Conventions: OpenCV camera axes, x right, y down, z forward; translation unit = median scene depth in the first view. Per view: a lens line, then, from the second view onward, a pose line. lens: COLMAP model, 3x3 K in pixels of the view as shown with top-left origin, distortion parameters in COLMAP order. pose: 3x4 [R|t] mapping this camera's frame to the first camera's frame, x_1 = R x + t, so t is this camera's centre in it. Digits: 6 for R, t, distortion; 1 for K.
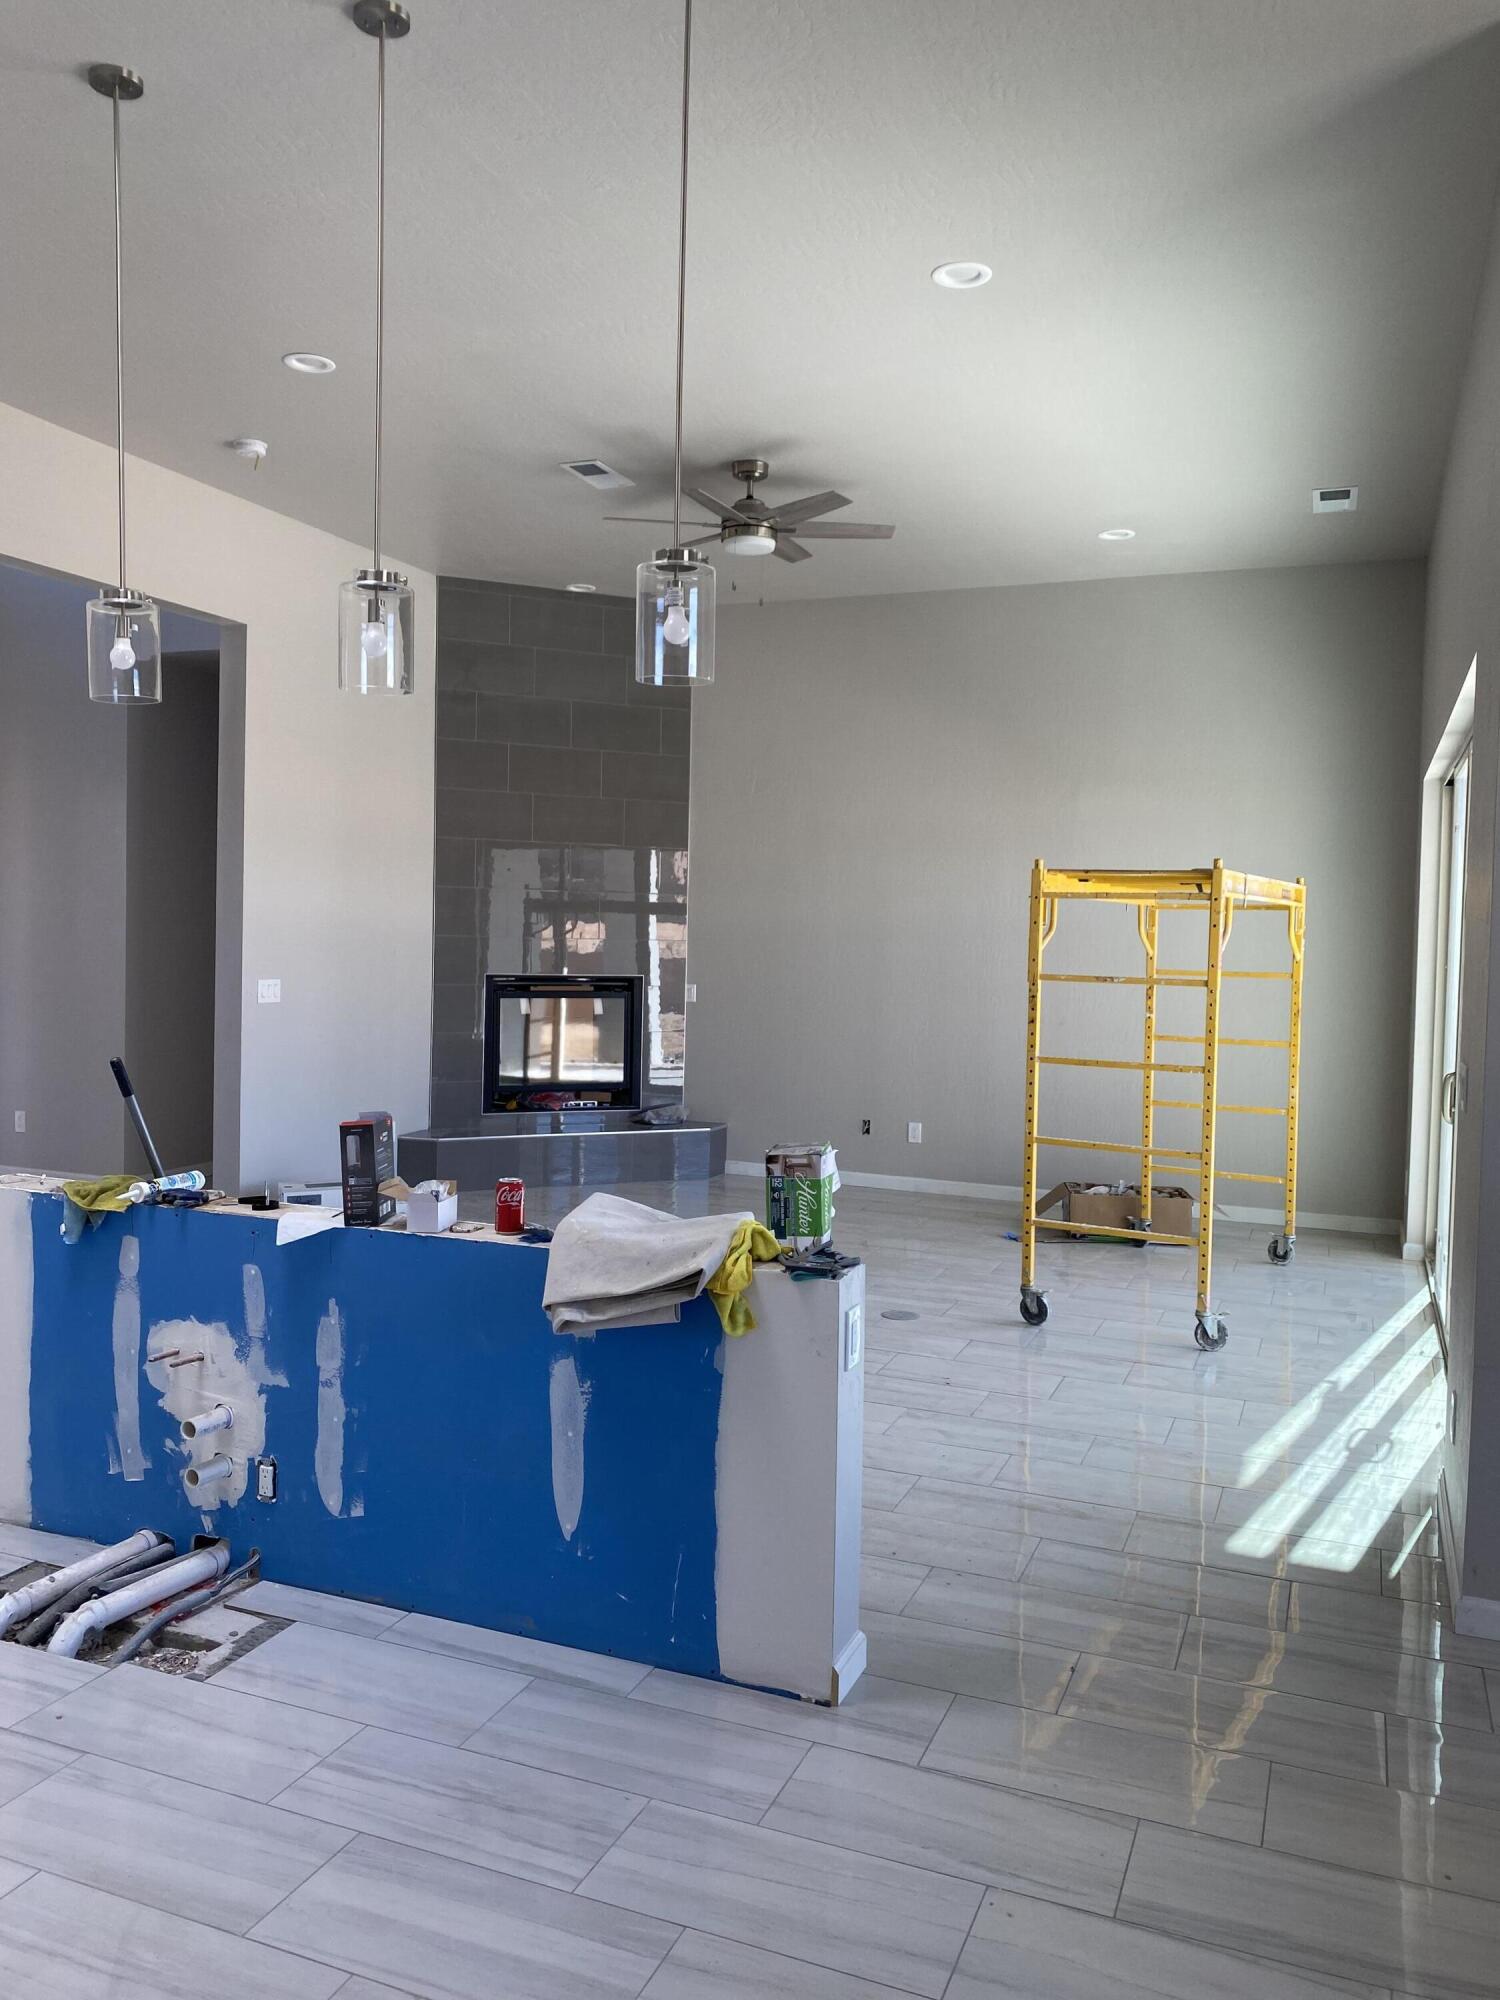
lens RADIAL K [[1513.2, 0, 750.0], [0, 1513.2, 1000.0], [0, 0, 1]] dist [0.059093, -0.146922]
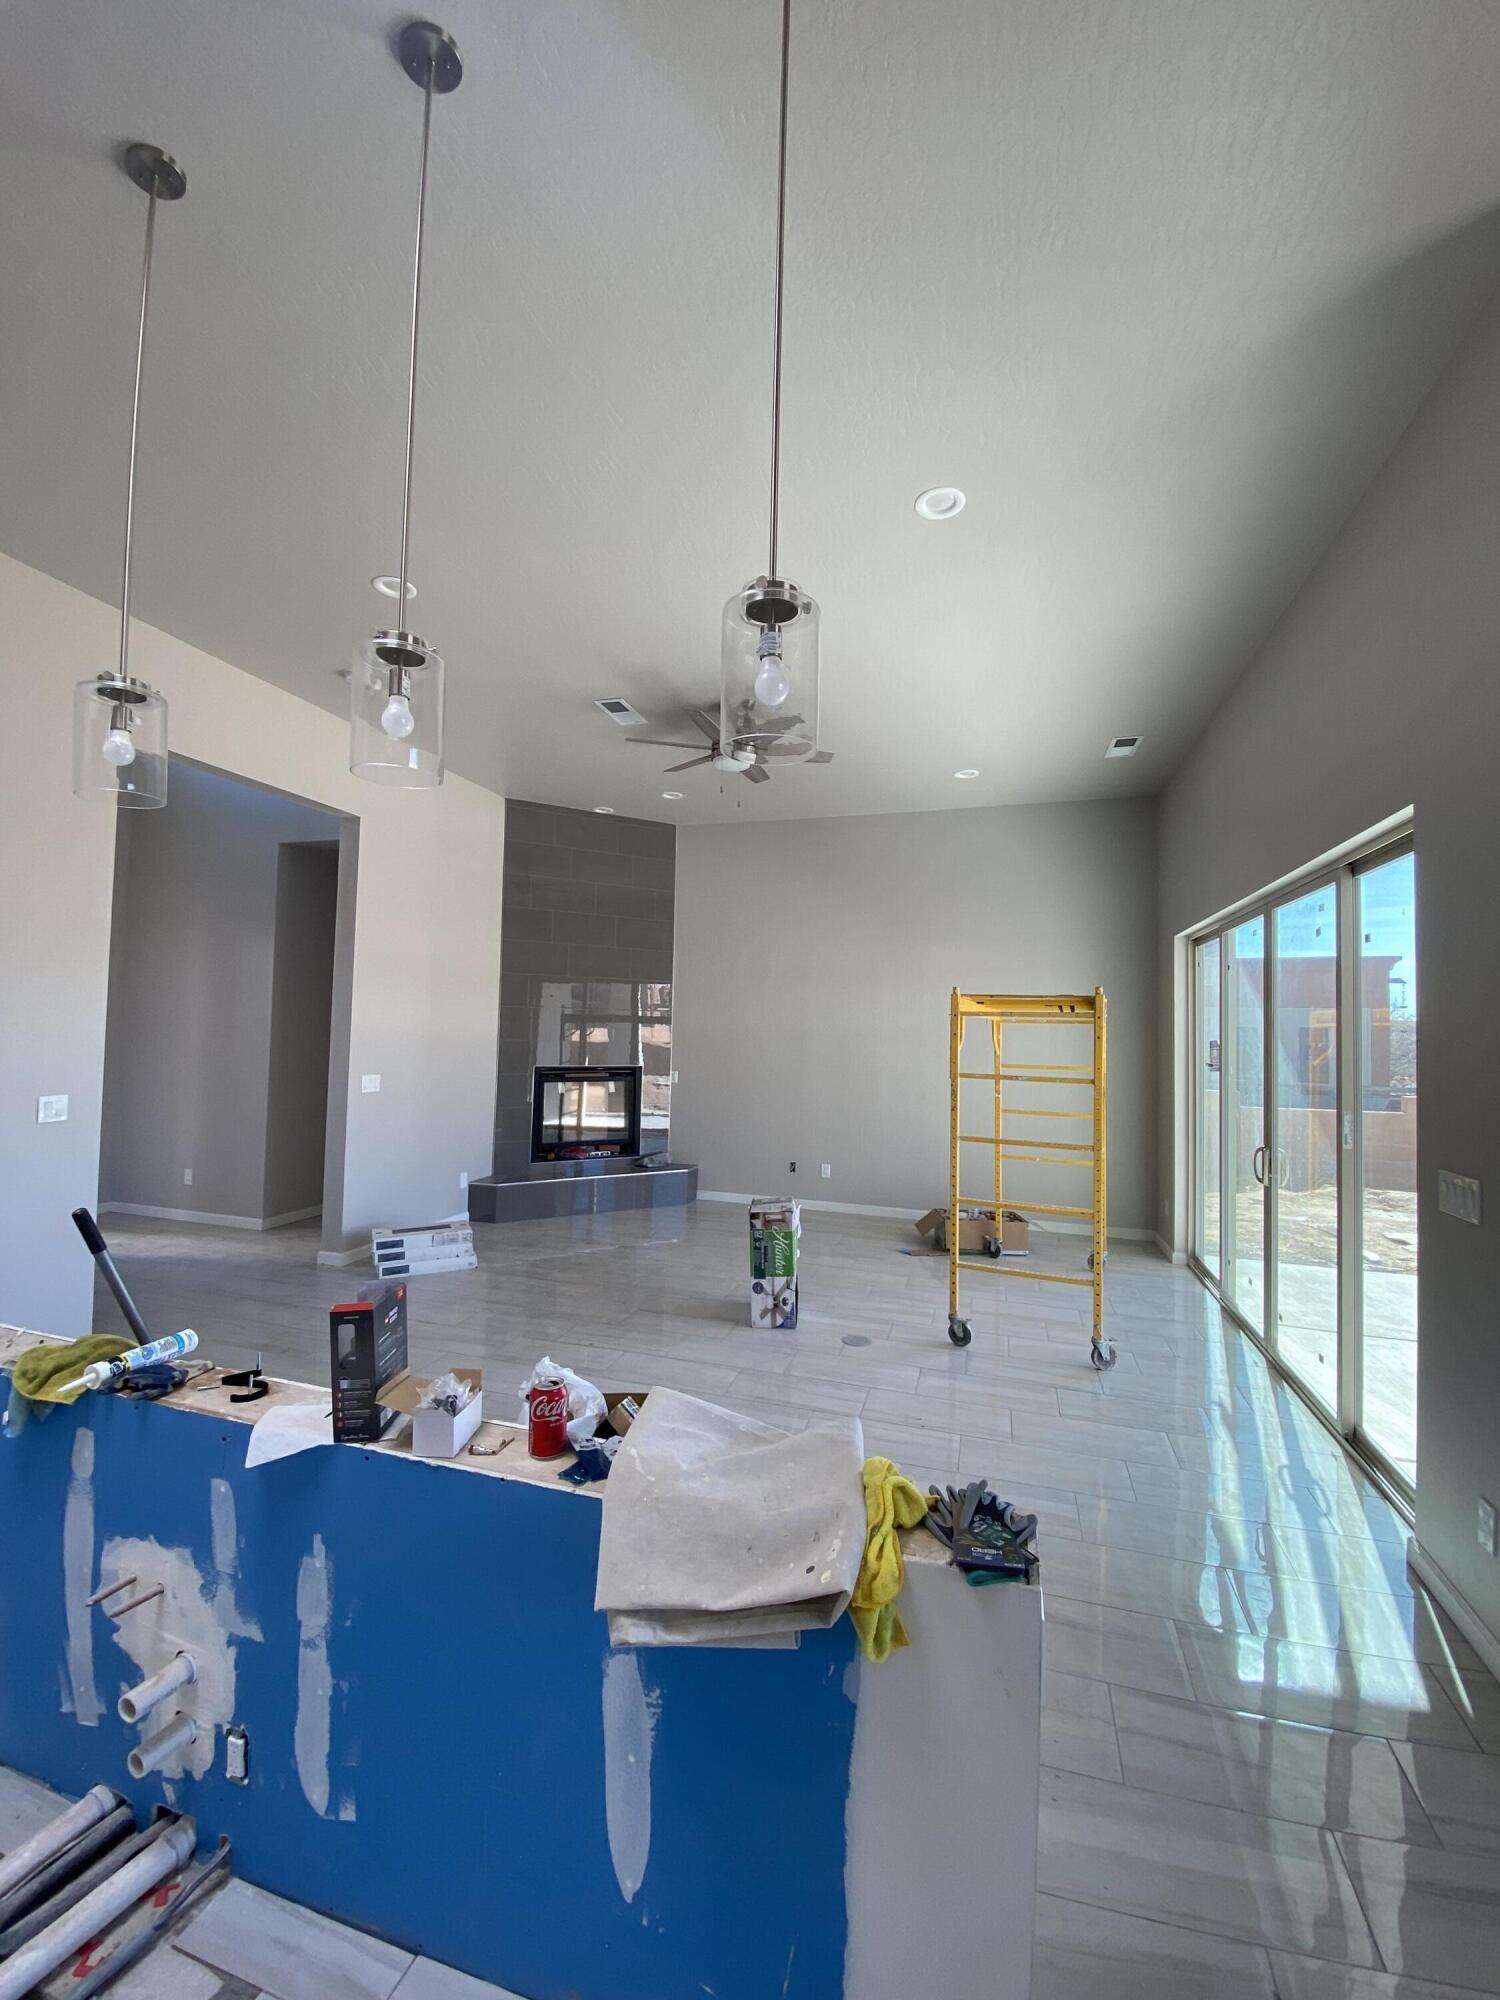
lens RADIAL K [[812.9, 0, 748.9], [0, 812.9, 1007.2], [0, 0, 1]] dist [0.013640, -0.019815]
pose [[0.996689, 0.001791, 0.081288, -0.082425], [0.004205, 0.997284, -0.073528, -0.039083], [-0.081199, 0.073626, 0.993975, 0.510570]]
